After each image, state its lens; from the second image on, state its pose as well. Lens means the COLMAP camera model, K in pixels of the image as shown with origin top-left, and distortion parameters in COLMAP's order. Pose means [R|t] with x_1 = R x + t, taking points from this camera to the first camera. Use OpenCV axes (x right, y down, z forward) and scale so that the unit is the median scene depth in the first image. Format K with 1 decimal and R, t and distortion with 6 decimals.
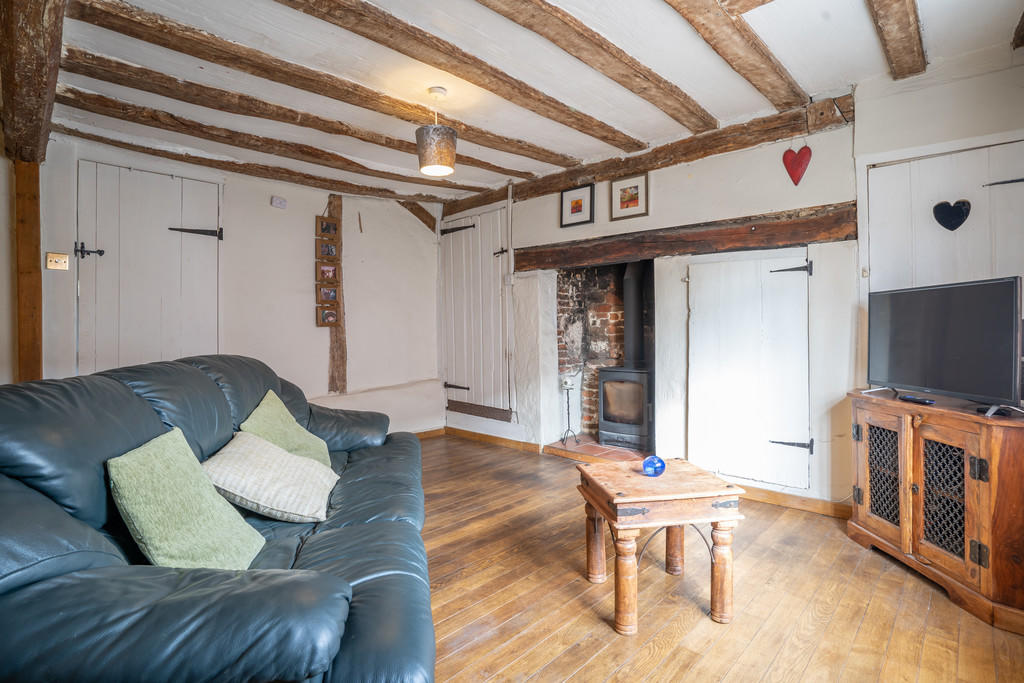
lens RADIAL K [[483.3, 0, 514.5], [0, 483.3, 317.3], [0, 0, 1]] dist [0.000207, 0.000555]
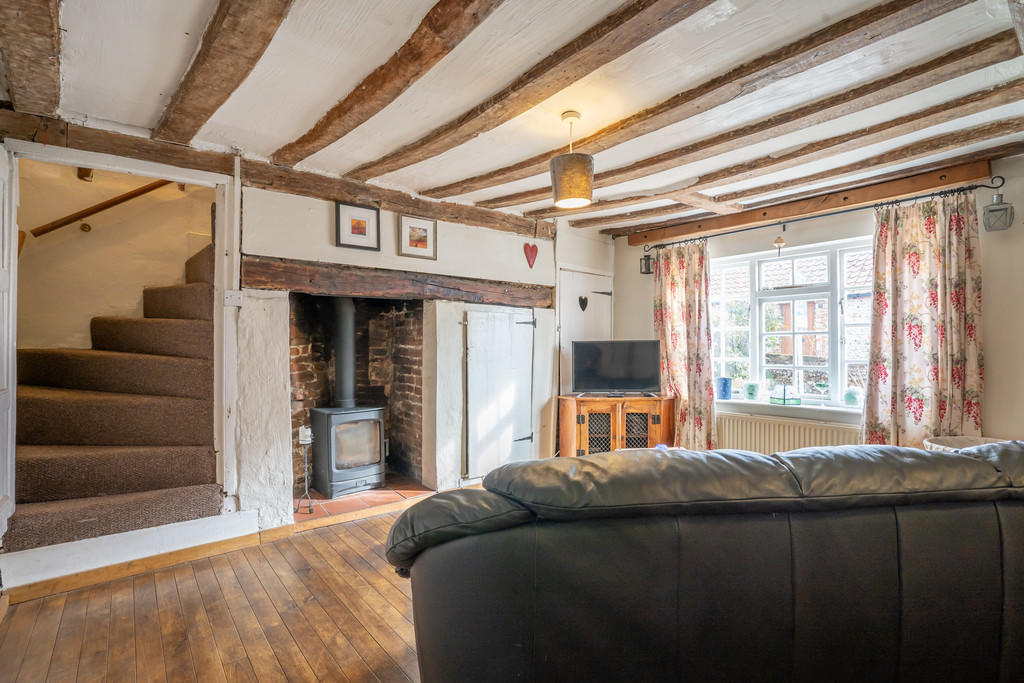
lens RADIAL K [[475.2, 0, 512.0], [0, 475.2, 341.5], [0, 0, 1]] dist [-0.034310, 0.000081]
pose [[0.172076, 0.013227, 0.984995, -0.725913], [-0.012121, 0.999863, -0.011309, -0.019298], [-0.985009, -0.009993, 0.172212, 0.639558]]
